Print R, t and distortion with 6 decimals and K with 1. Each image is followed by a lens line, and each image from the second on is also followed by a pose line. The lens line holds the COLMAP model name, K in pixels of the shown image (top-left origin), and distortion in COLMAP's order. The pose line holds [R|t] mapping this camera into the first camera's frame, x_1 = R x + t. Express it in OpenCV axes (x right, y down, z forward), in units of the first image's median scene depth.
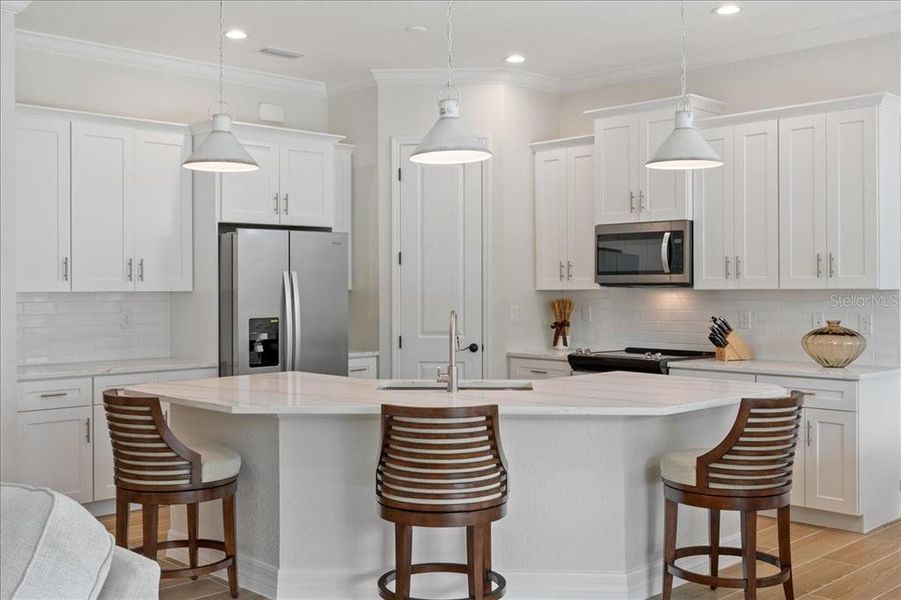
lens RADIAL K [[969.9, 0, 450.4], [0, 969.9, 284.3], [0, 0, 1]] dist [-0.000343, -0.001426]
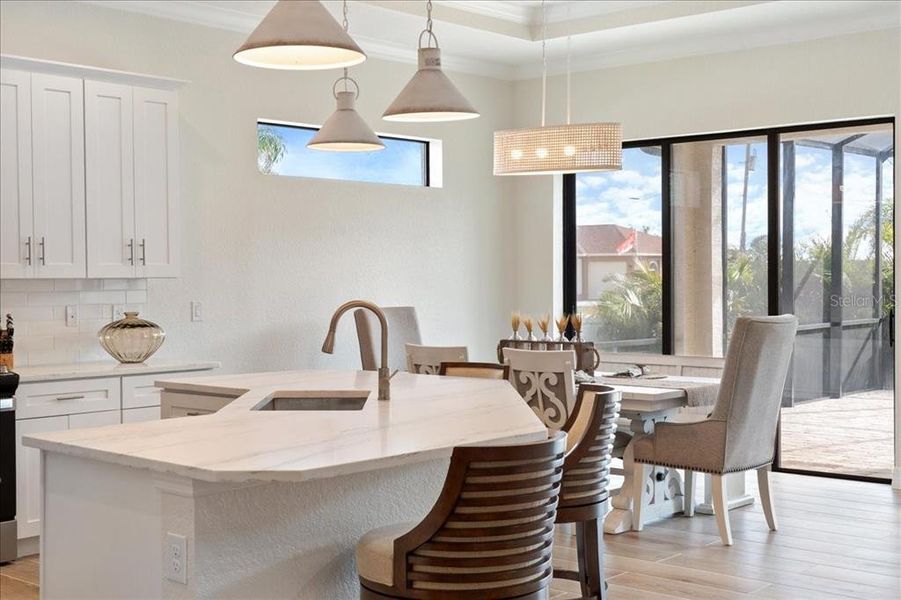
lens RADIAL K [[1208.9, 0, 450.5], [0, 1208.9, 300.0], [0, 0, 1]] dist [-0.017757, 0.003930]
pose [[-0.082650, -0.015040, 0.996465, -0.750973], [0.005444, 0.999864, 0.015543, 0.009511], [-0.996564, 0.006710, -0.082557, 0.769390]]
